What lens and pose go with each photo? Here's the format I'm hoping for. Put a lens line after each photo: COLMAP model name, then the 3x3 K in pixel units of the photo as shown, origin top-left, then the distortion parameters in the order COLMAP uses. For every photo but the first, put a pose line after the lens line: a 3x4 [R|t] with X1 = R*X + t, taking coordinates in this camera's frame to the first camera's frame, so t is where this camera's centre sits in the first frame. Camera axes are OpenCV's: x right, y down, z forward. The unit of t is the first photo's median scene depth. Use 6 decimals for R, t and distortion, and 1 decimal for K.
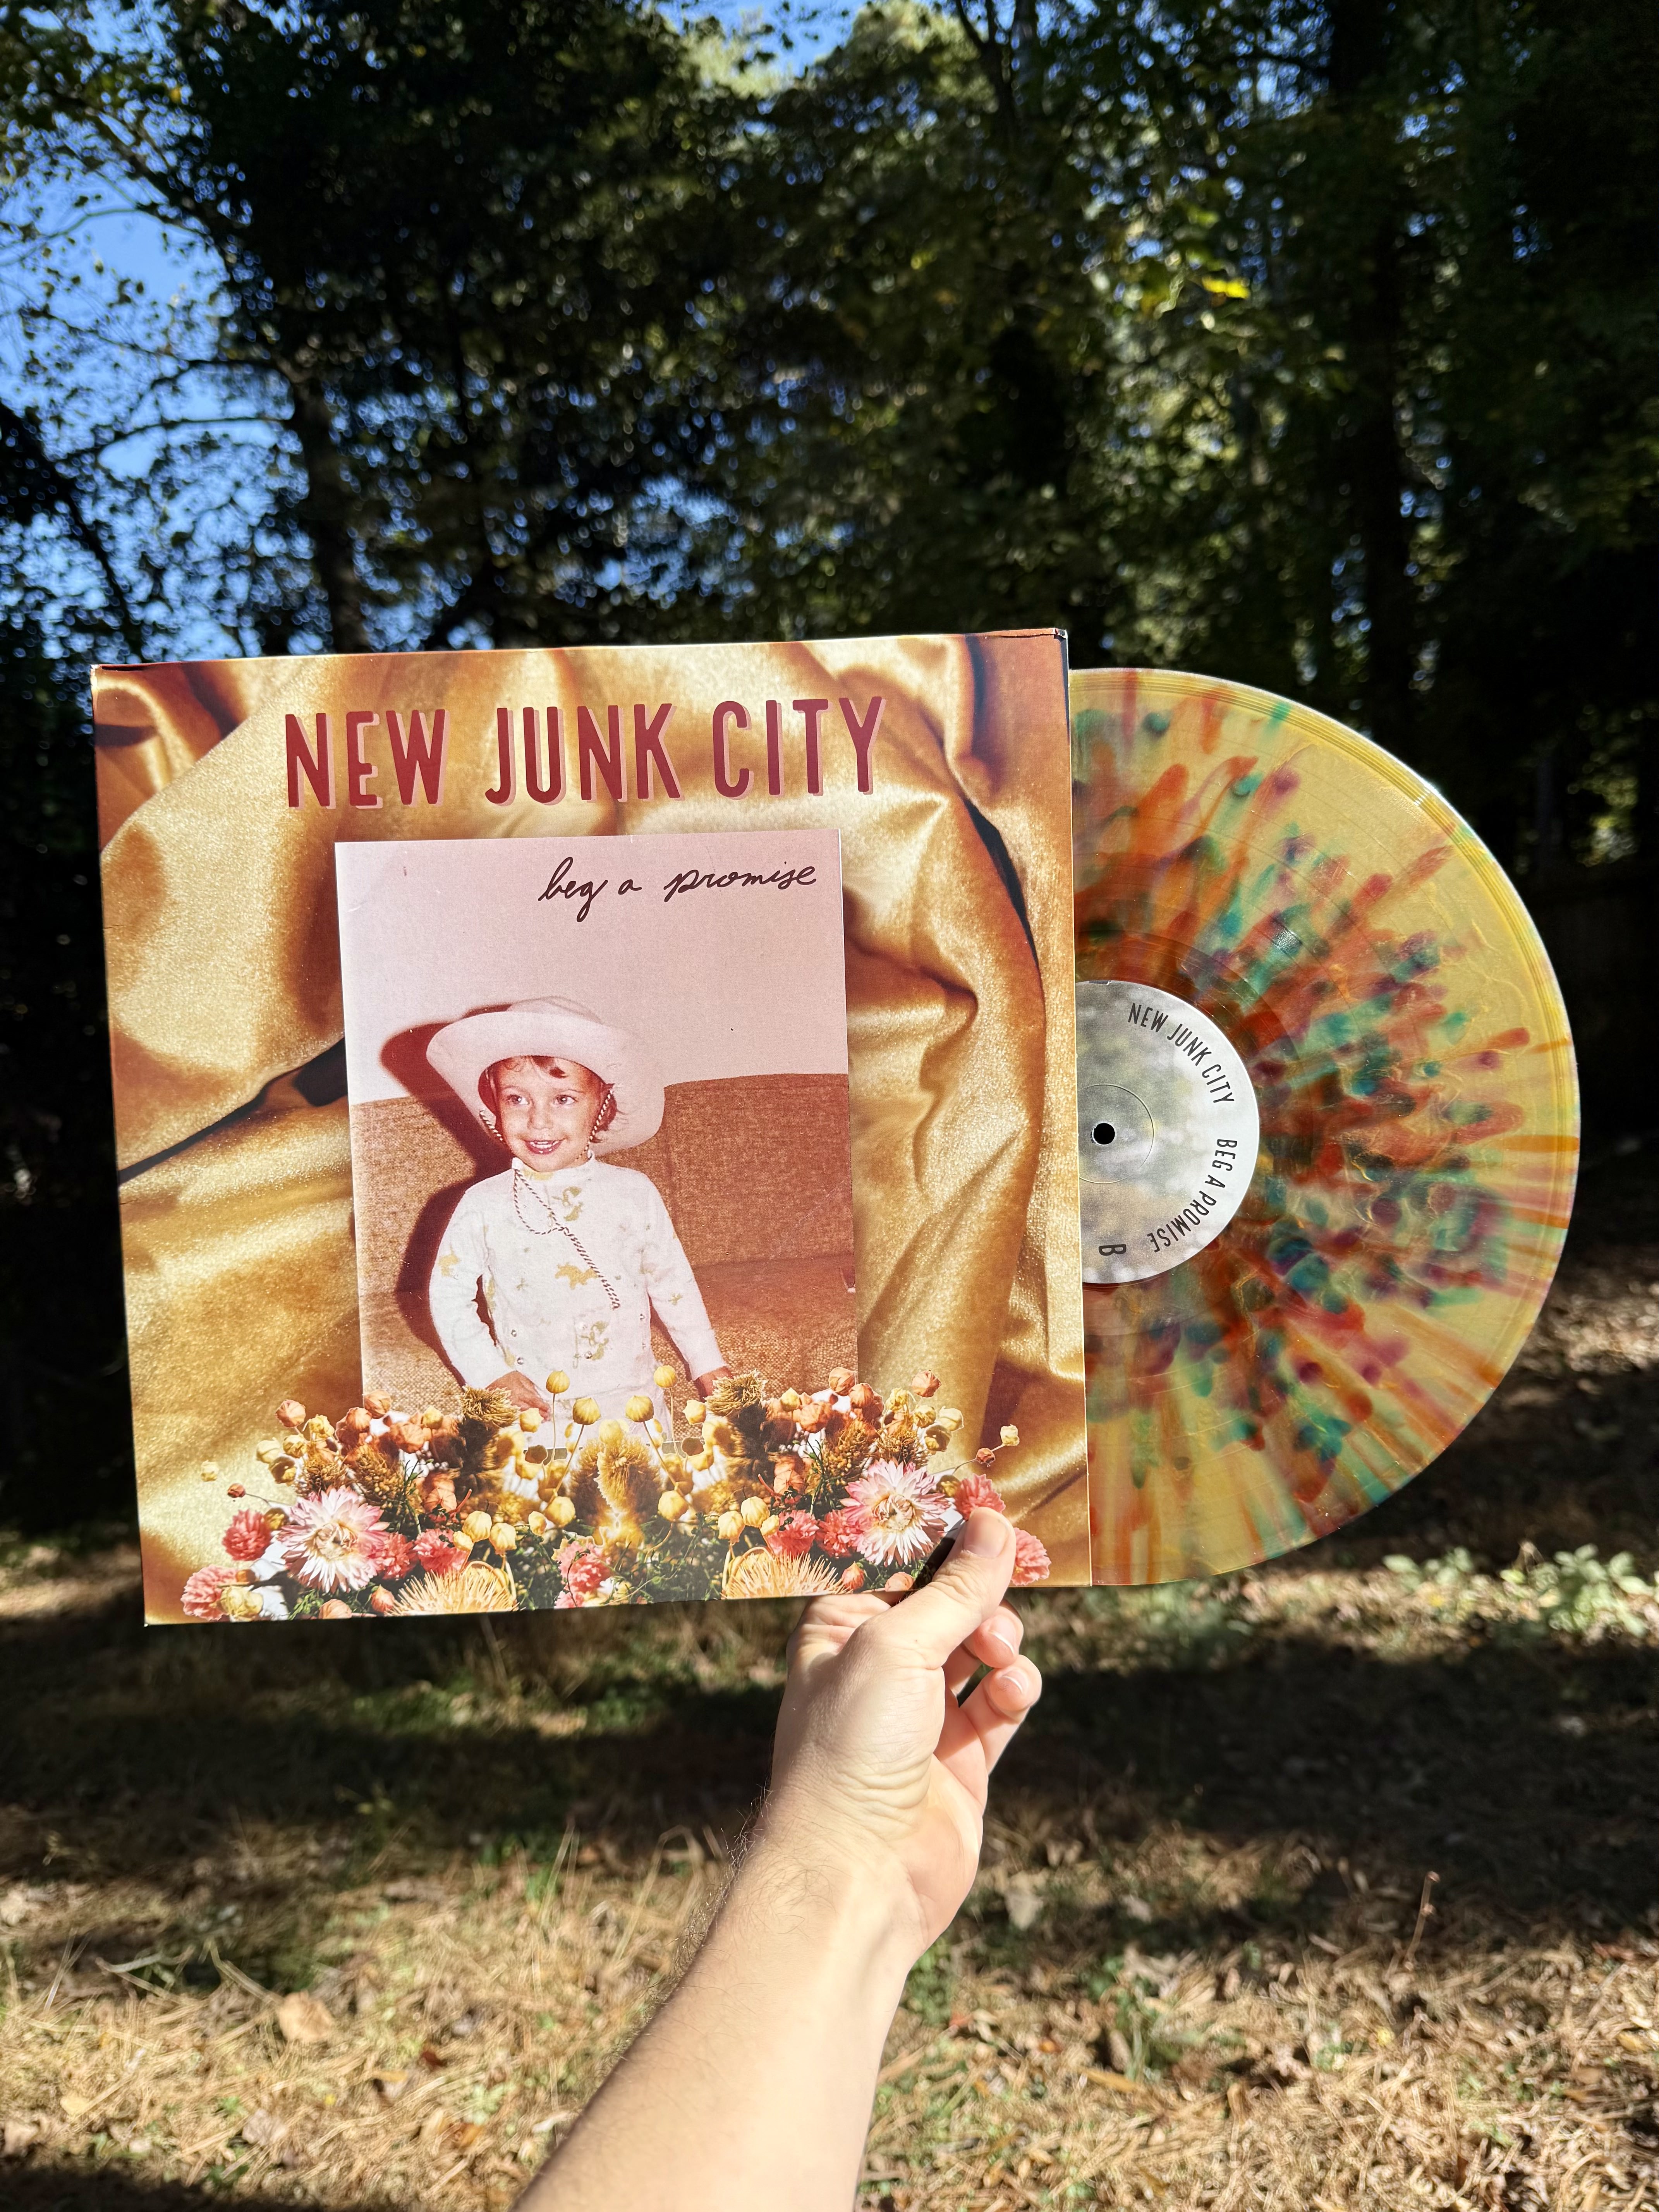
lens RADIAL K [[1680.4, 0, 829.5], [0, 1680.4, 1106.0], [0, 0, 1]] dist [-0.008379, -0.002968]
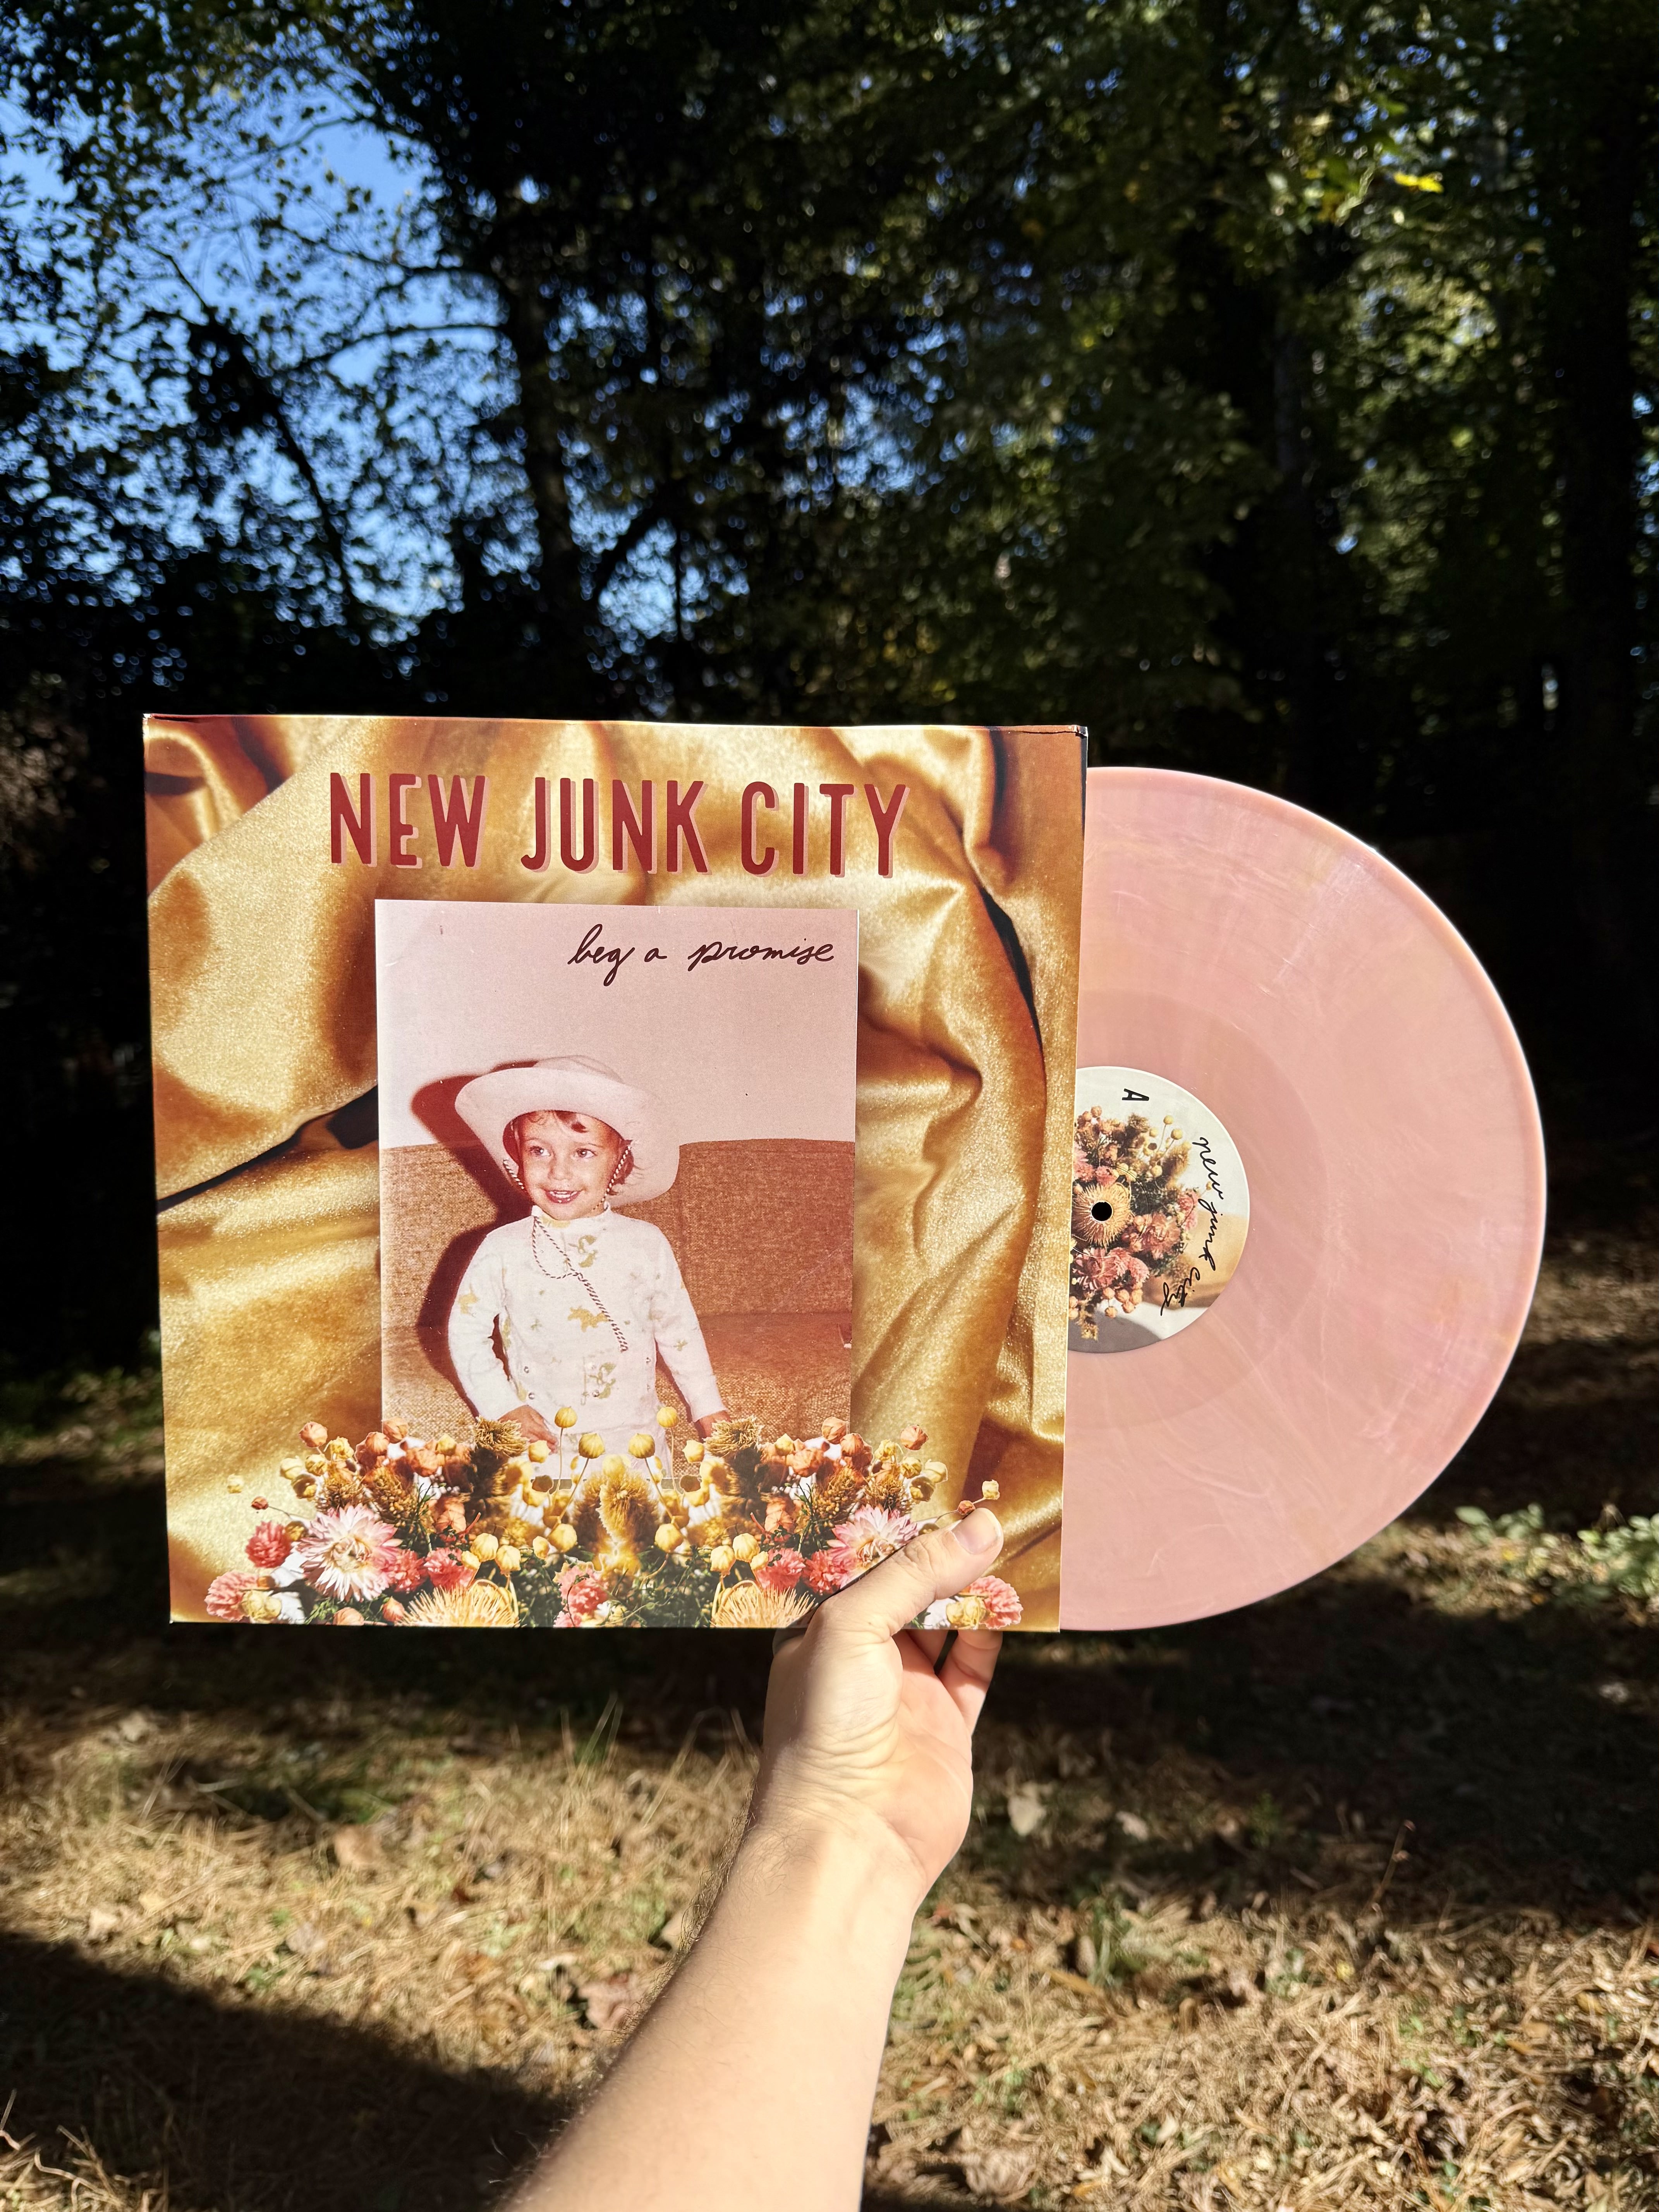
lens RADIAL K [[1680.4, 0, 829.5], [0, 1680.4, 1106.0], [0, 0, 1]] dist [-0.008379, -0.002968]
pose [[0.990514, 0.044300, -0.130074, 0.121486], [-0.037062, 0.997655, 0.057549, -0.015885], [0.132319, -0.052182, 0.989833, -0.022896]]
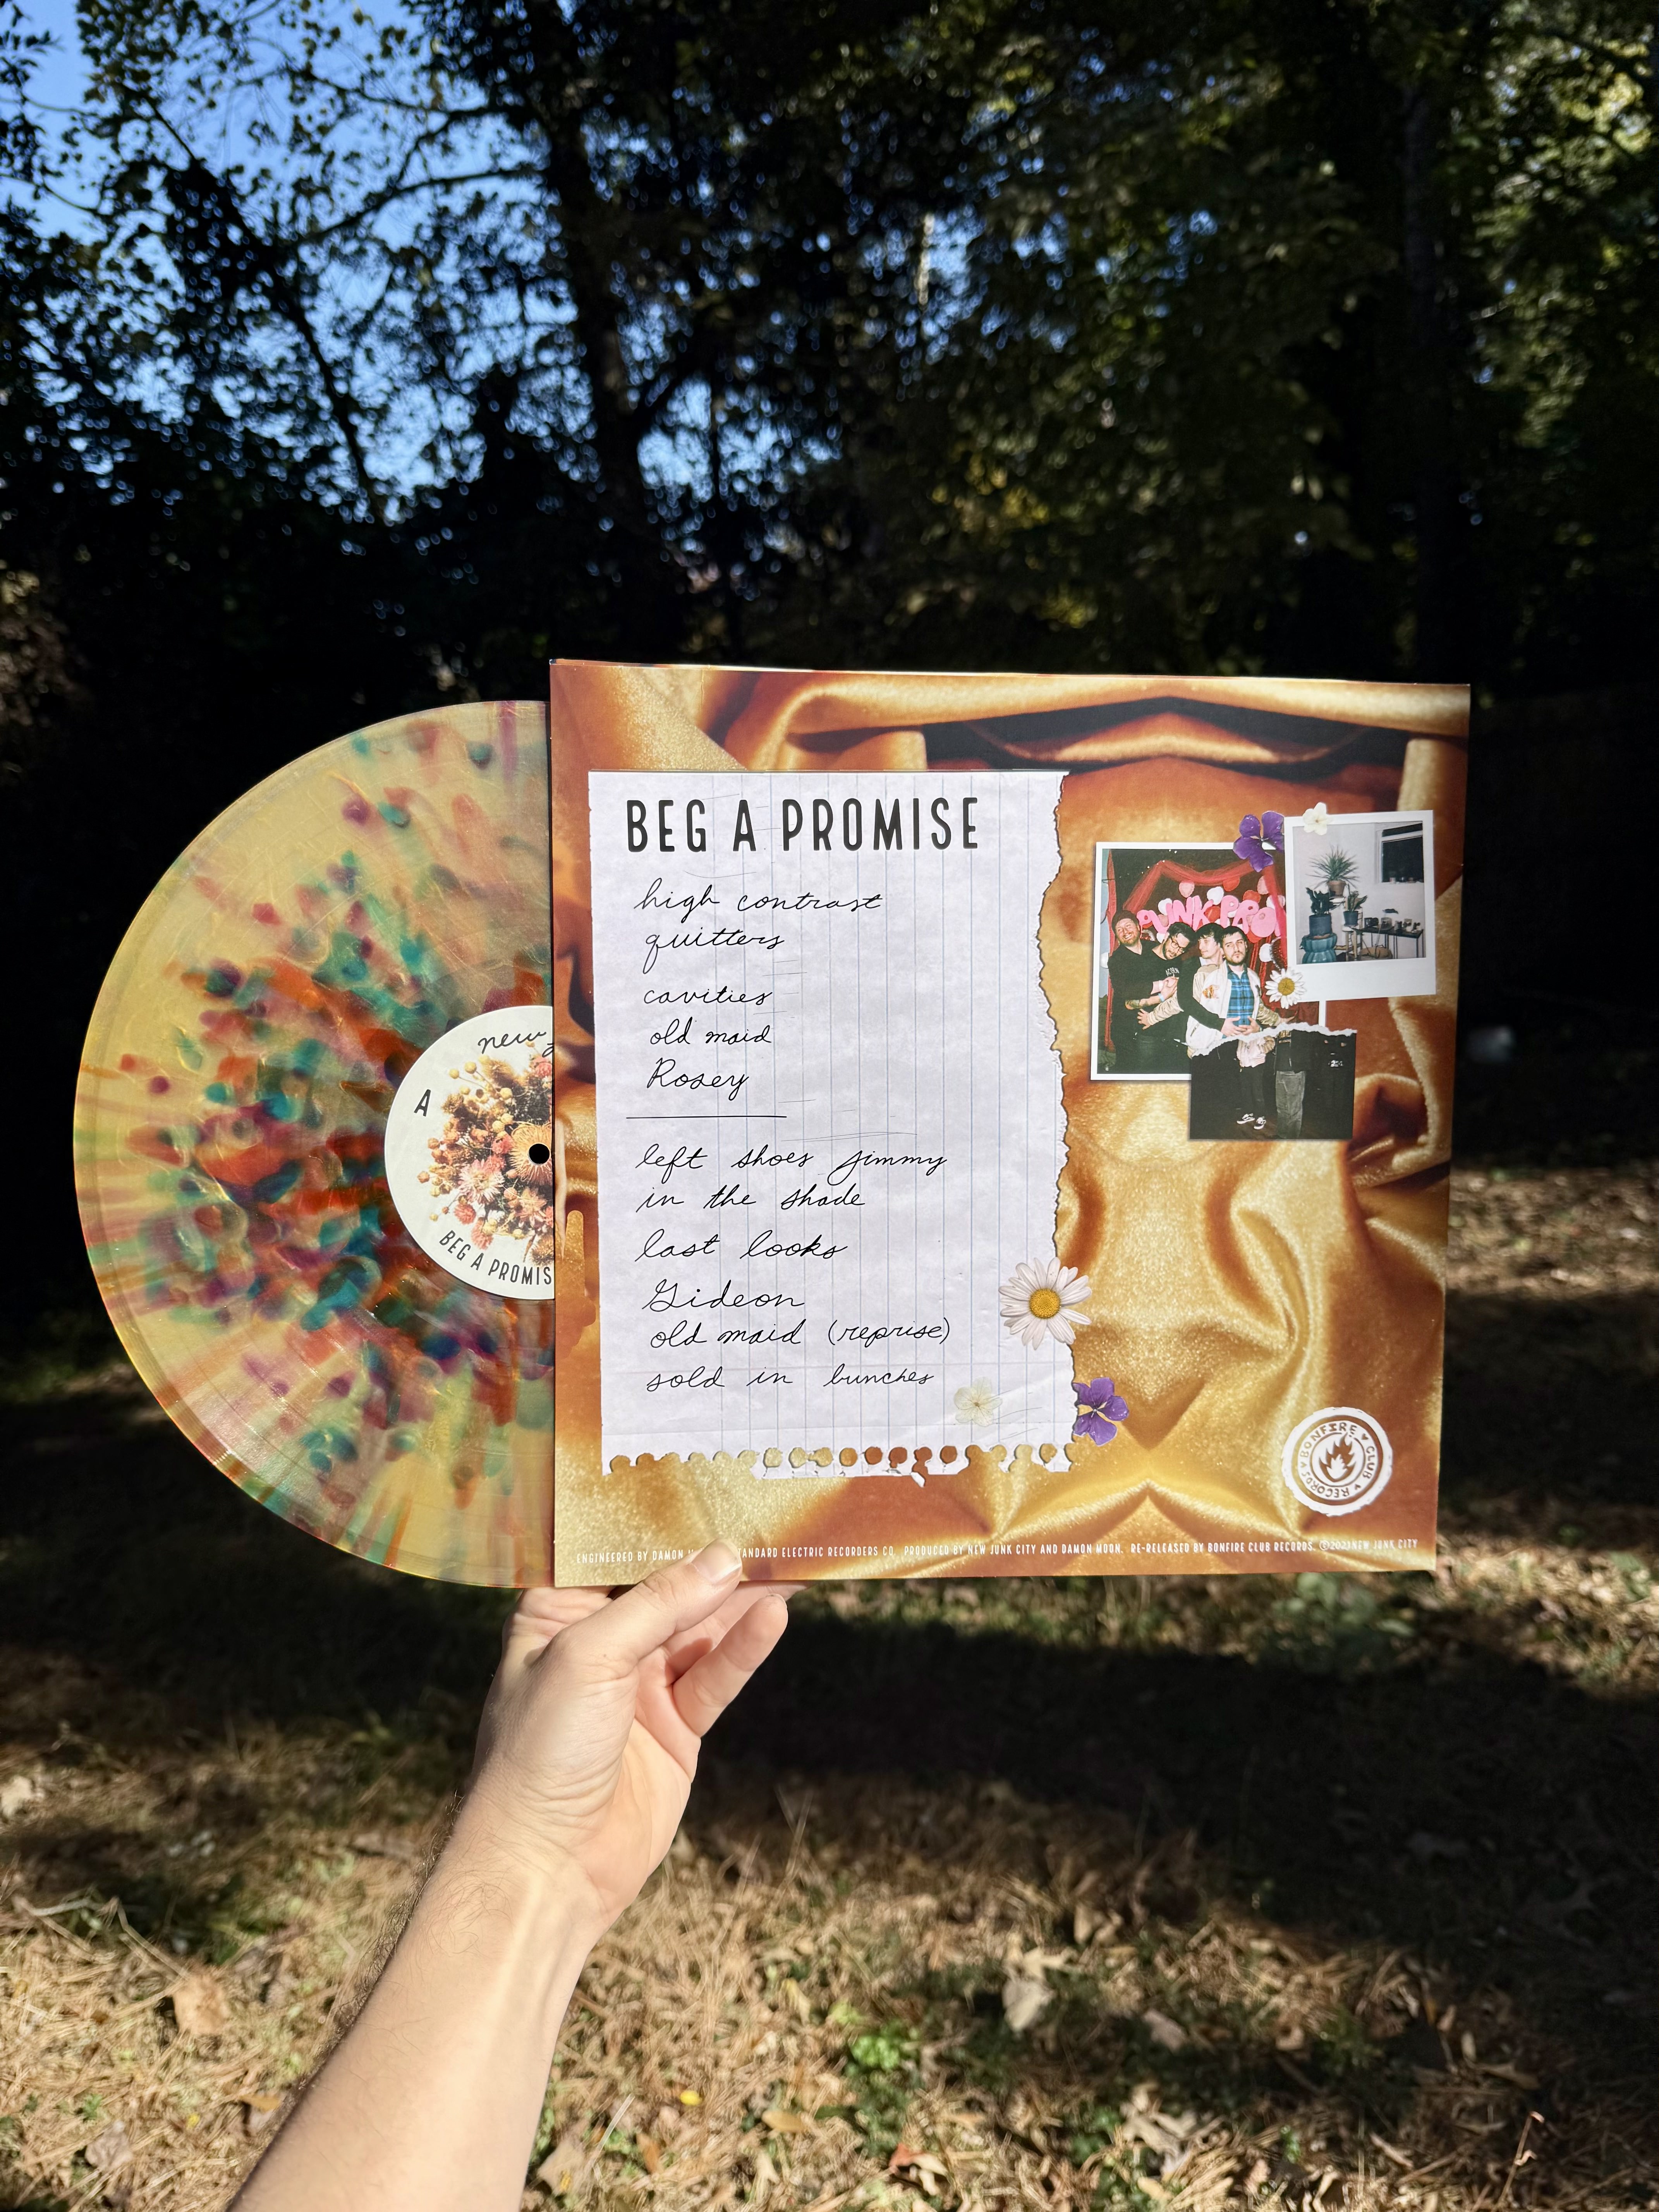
lens RADIAL K [[1651.7, 0, 818.6], [0, 1651.7, 1115.3], [0, 0, 1]] dist [-0.004659, -0.009679]
pose [[0.977186, 0.036896, -0.209158, 0.184024], [-0.008077, 0.990539, 0.136997, -0.050547], [0.212234, -0.132182, 0.968238, 0.302541]]
